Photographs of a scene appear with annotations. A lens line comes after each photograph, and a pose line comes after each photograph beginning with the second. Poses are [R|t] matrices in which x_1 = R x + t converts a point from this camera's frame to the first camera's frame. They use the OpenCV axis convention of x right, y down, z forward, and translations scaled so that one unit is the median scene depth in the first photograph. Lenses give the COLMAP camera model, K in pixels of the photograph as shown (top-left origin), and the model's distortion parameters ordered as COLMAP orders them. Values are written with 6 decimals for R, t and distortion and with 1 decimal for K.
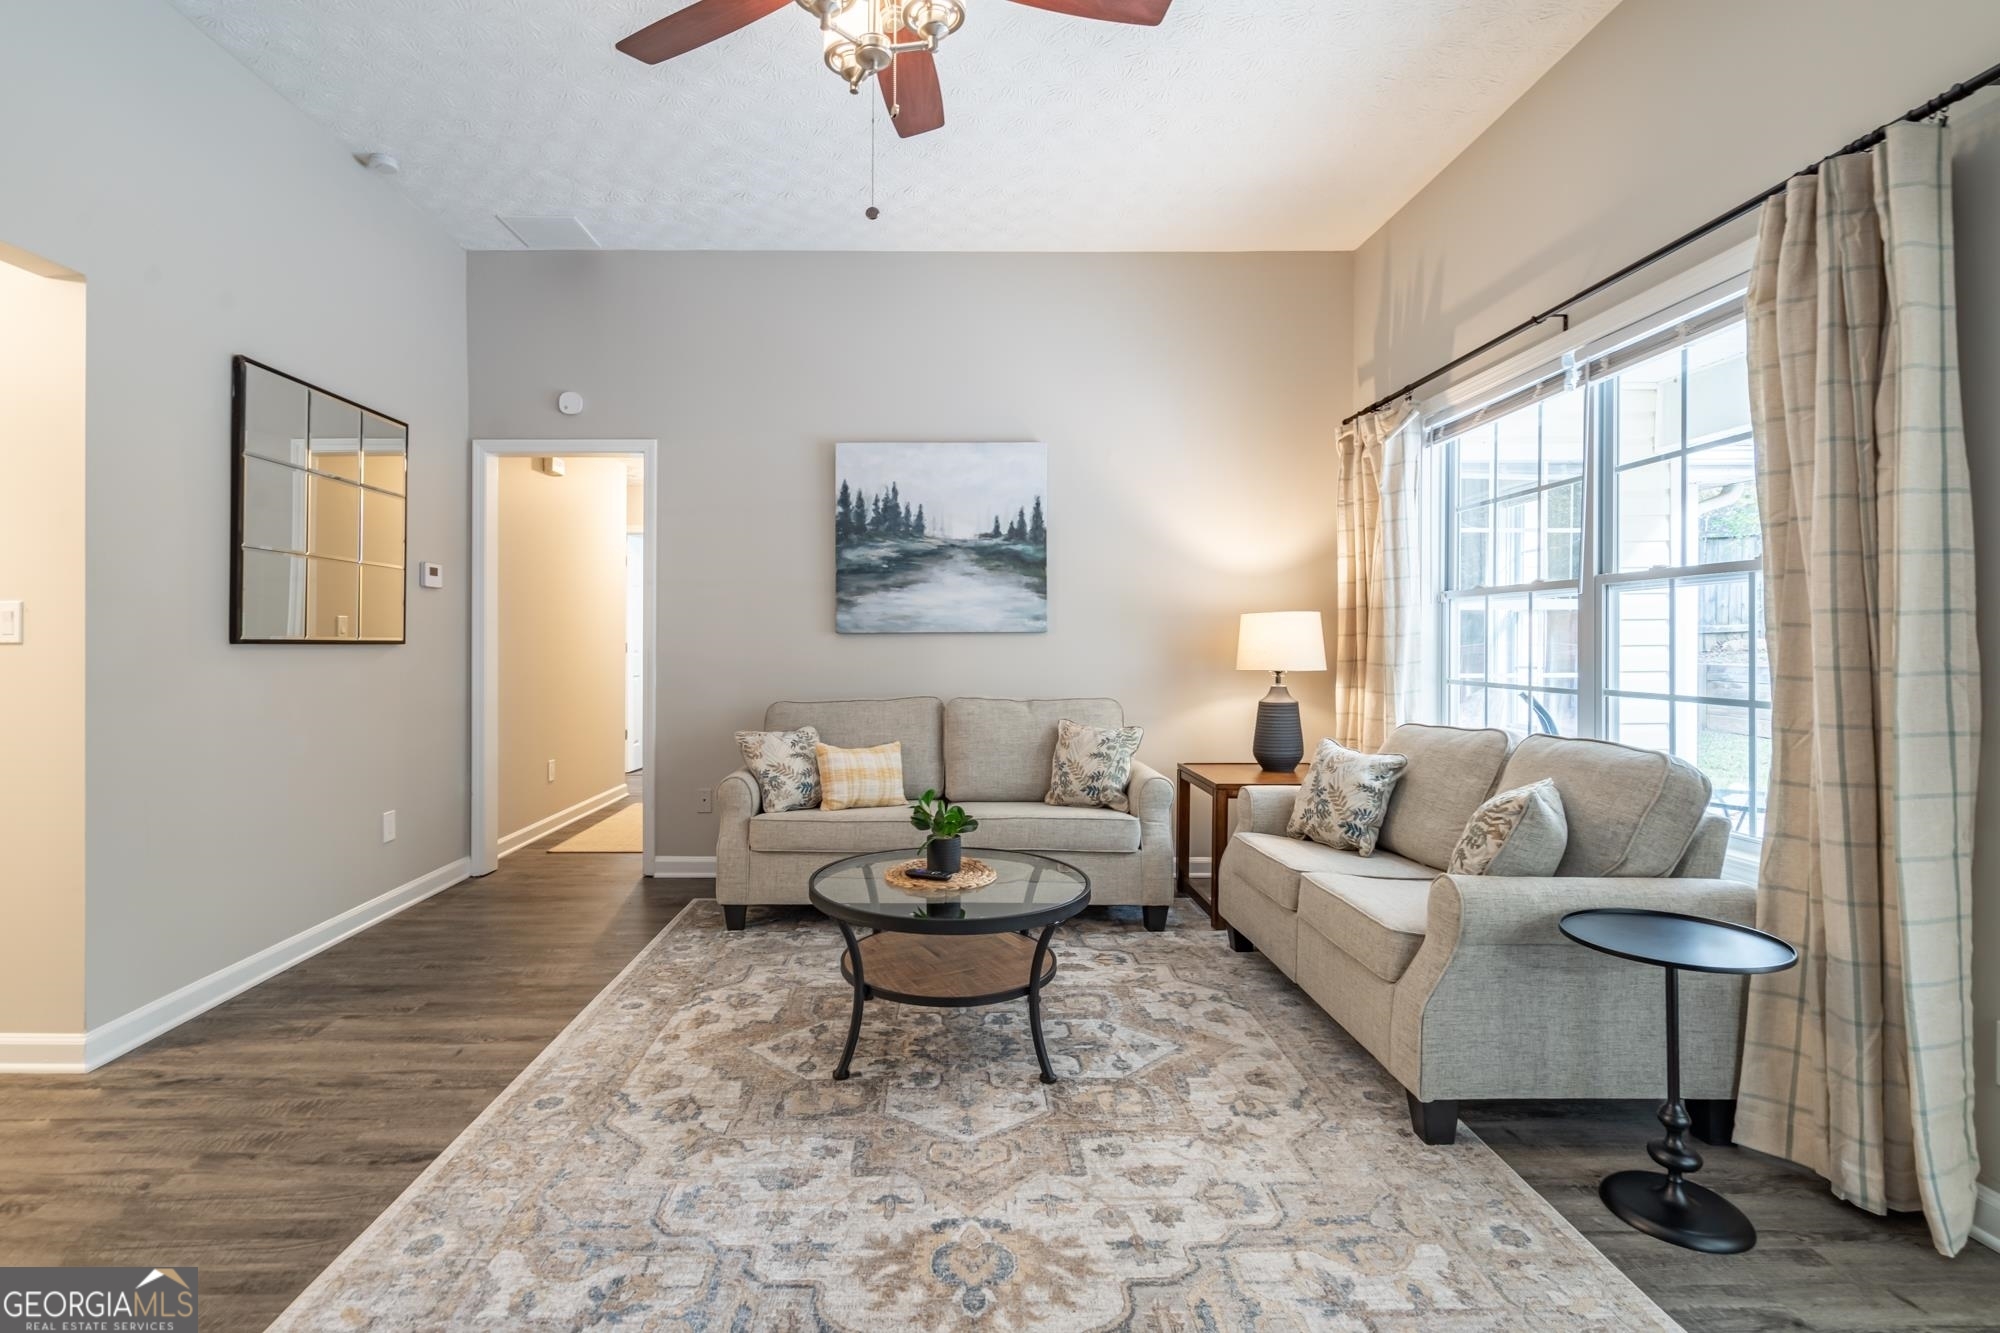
lens RADIAL K [[881.4, 0, 933.6], [0, 881.4, 640.3], [0, 0, 1]] dist [-0.006542, 0.001587]
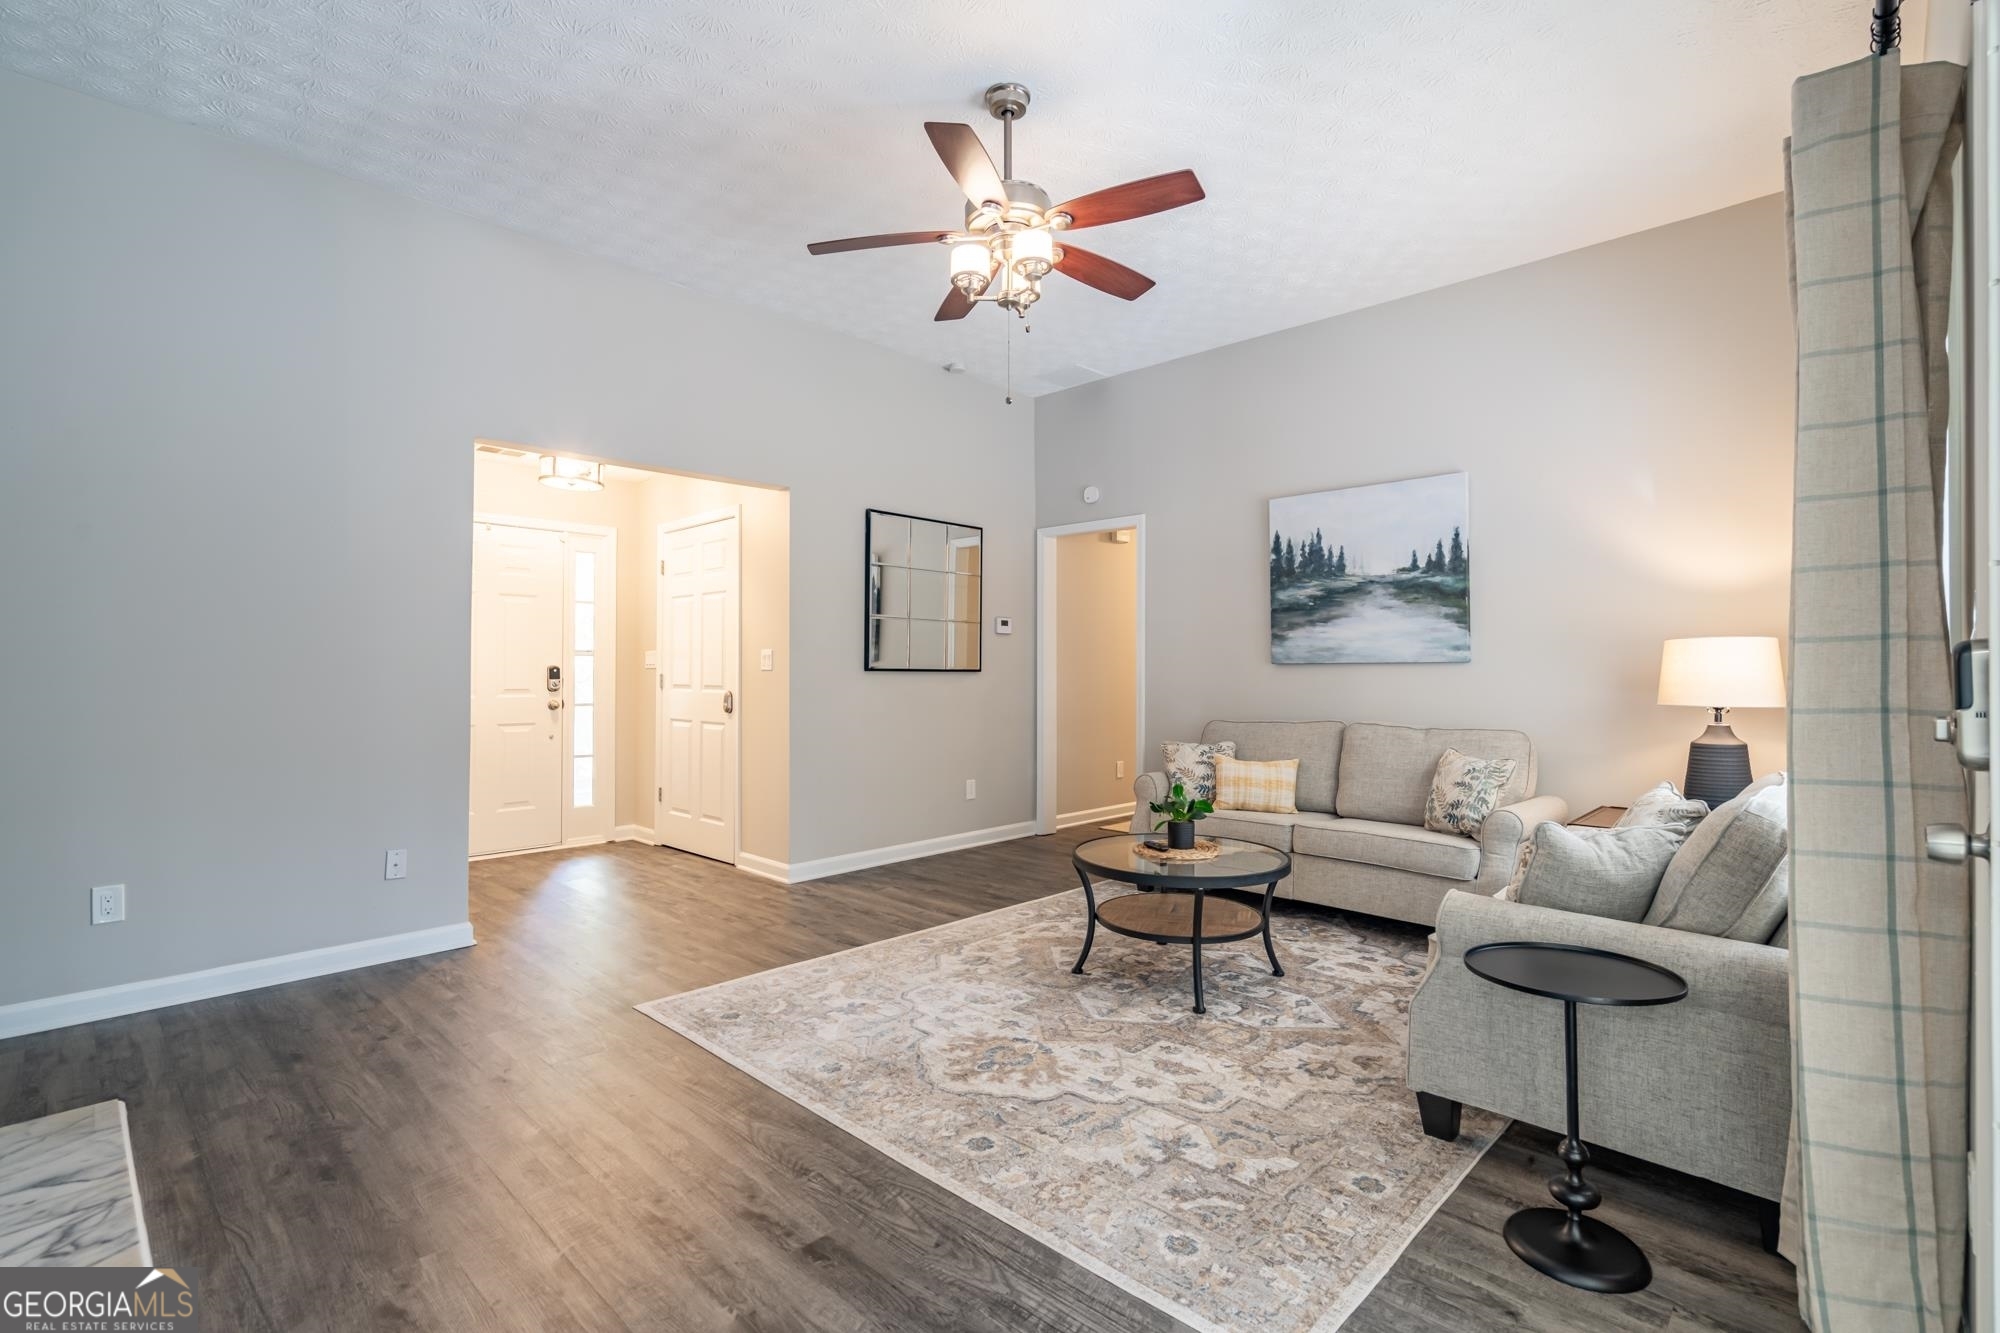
lens RADIAL K [[881.4, 0, 1042.7], [0, 881.4, 669.2], [0, 0, 1]] dist [-0.006542, 0.001587]
pose [[0.743153, 0.001632, -0.669119, 0.662727], [-0.002492, 0.999997, -0.000328, 0.000130], [0.669116, 0.001912, 0.743155, -0.090071]]
